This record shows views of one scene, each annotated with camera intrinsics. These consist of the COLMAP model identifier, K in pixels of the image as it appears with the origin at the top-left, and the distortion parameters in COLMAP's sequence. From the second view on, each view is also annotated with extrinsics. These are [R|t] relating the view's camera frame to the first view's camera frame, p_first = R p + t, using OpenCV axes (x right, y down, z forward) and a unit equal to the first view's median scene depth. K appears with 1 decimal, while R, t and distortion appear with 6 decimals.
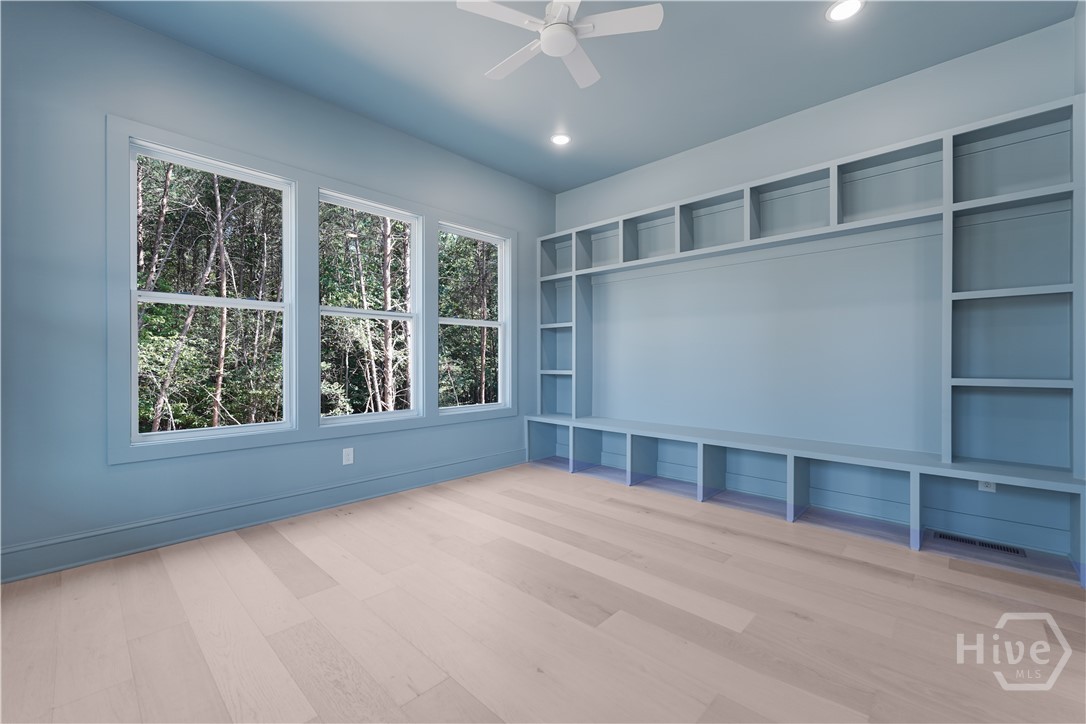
lens RADIAL K [[444.6, 0, 554.6], [0, 444.6, 359.5], [0, 0, 1]] dist [0.001327, 0.001089]
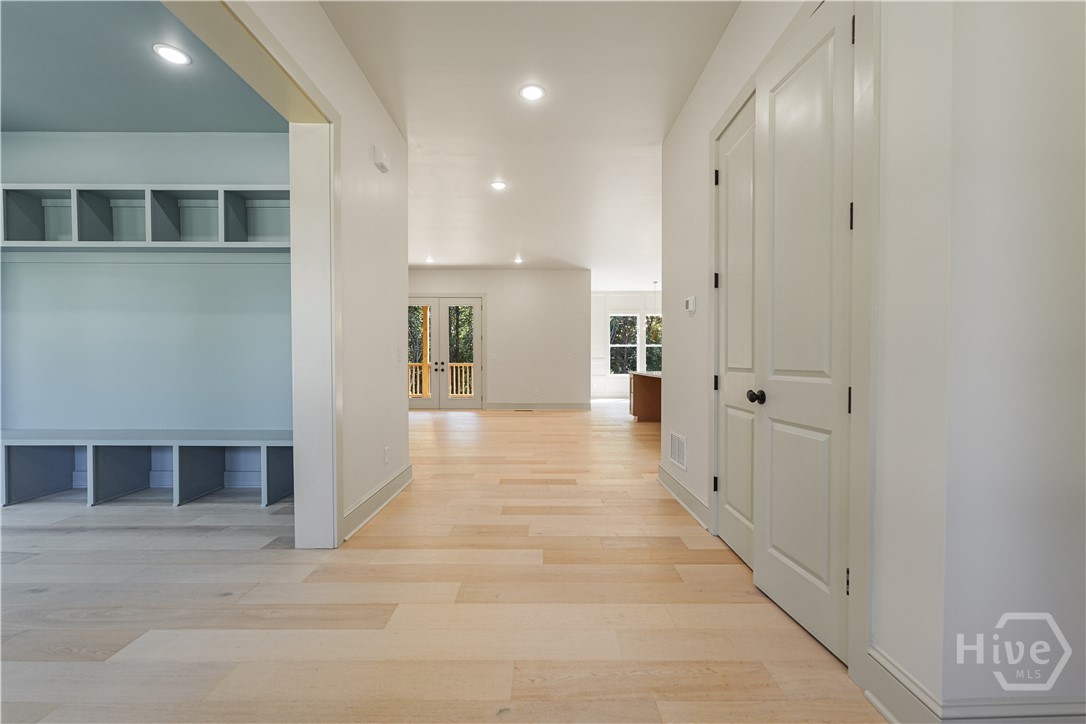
lens RADIAL K [[444.6, 0, 544.9], [0, 444.6, 362.6], [0, 0, 1]] dist [0.001327, 0.001089]
pose [[0.733558, -0.003302, 0.679618, 0.283710], [-0.003216, 0.999960, 0.008329, -0.000399], [-0.679619, -0.008295, 0.733518, -0.259903]]
